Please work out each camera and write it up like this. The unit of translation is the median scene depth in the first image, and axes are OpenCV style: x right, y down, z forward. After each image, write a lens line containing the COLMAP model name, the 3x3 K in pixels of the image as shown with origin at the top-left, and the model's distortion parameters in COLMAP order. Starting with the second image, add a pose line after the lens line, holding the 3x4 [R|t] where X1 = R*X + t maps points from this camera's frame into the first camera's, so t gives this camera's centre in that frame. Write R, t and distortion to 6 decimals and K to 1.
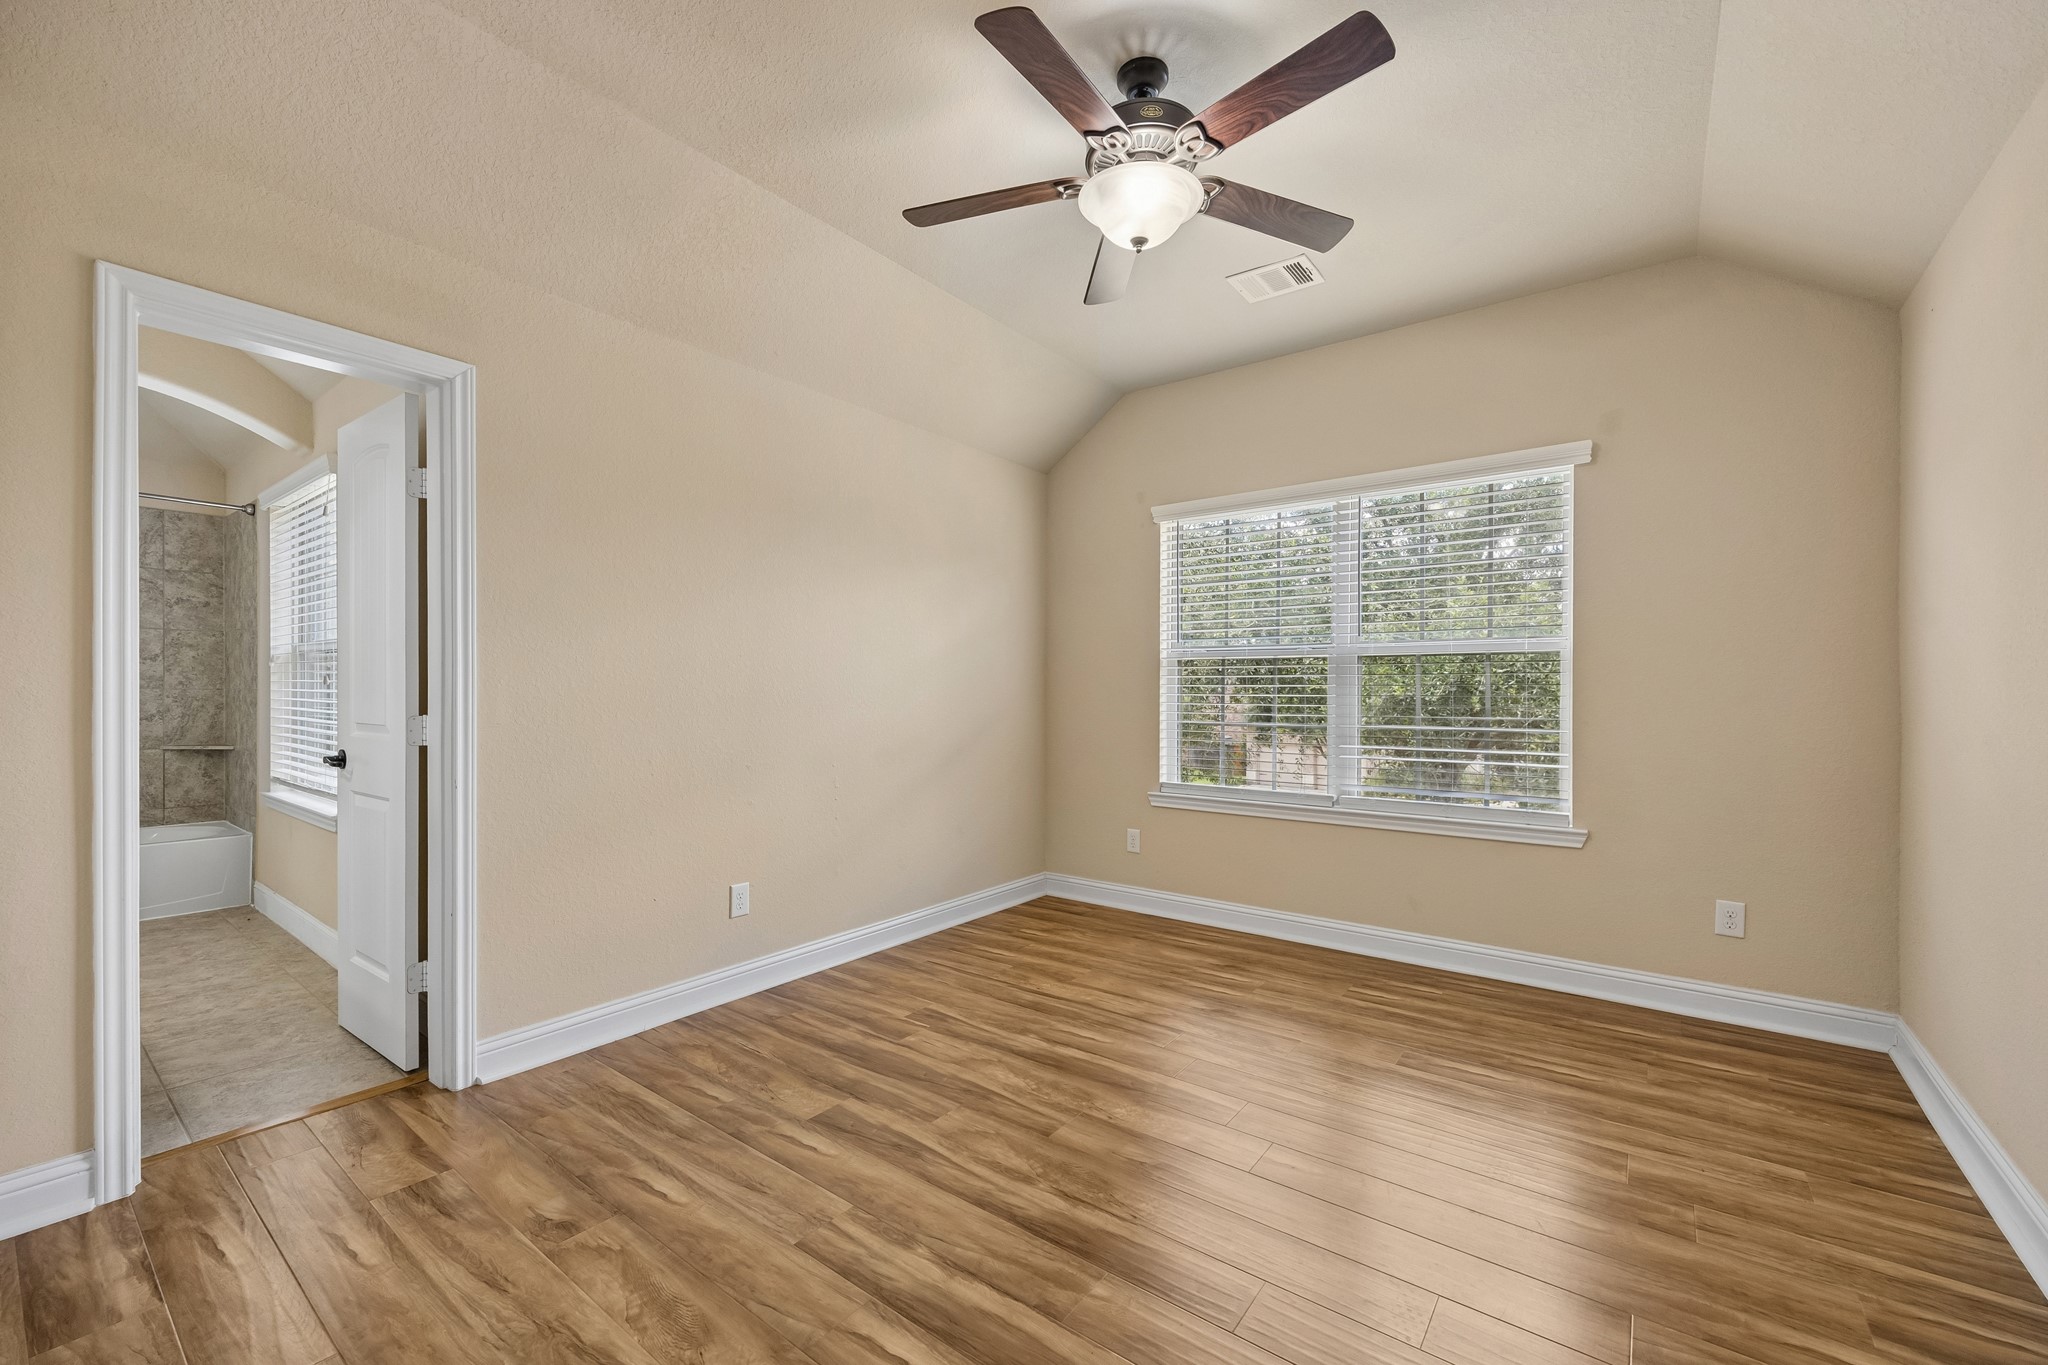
lens RADIAL K [[799.1, 0, 1021.4], [0, 799.1, 689.4], [0, 0, 1]] dist [0.000891, -0.000925]
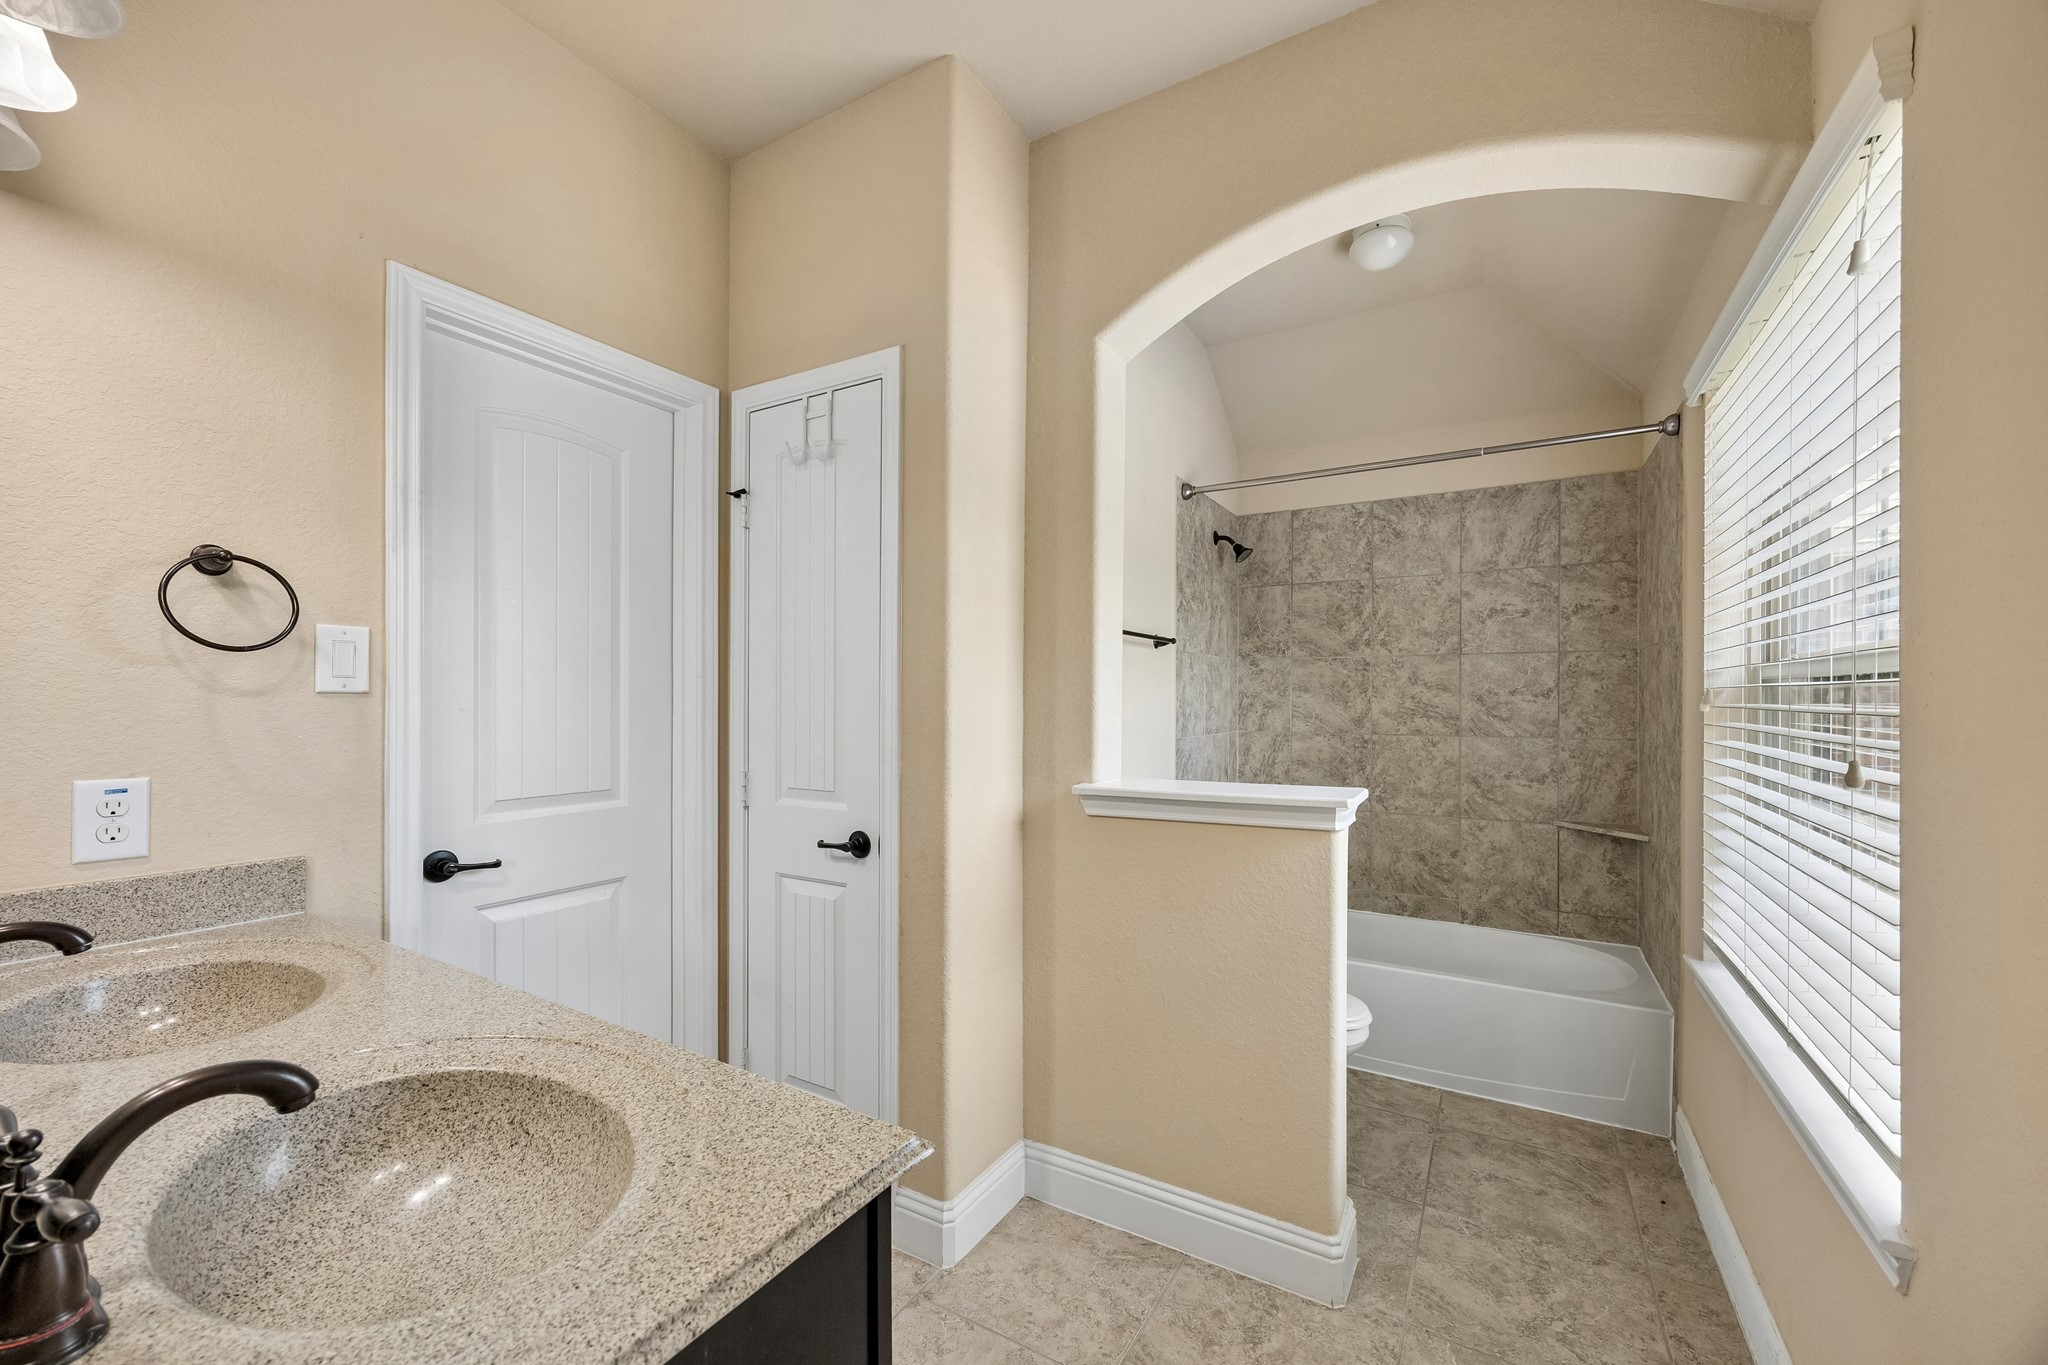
lens RADIAL K [[799.1, 0, 1022.1], [0, 799.1, 705.4], [0, 0, 1]] dist [0.000891, -0.000925]
pose [[0.101798, 0.002292, -0.994802, -0.430745], [-0.002108, 0.999996, 0.002088, -0.029154], [0.994803, 0.001885, 0.101803, 0.464993]]
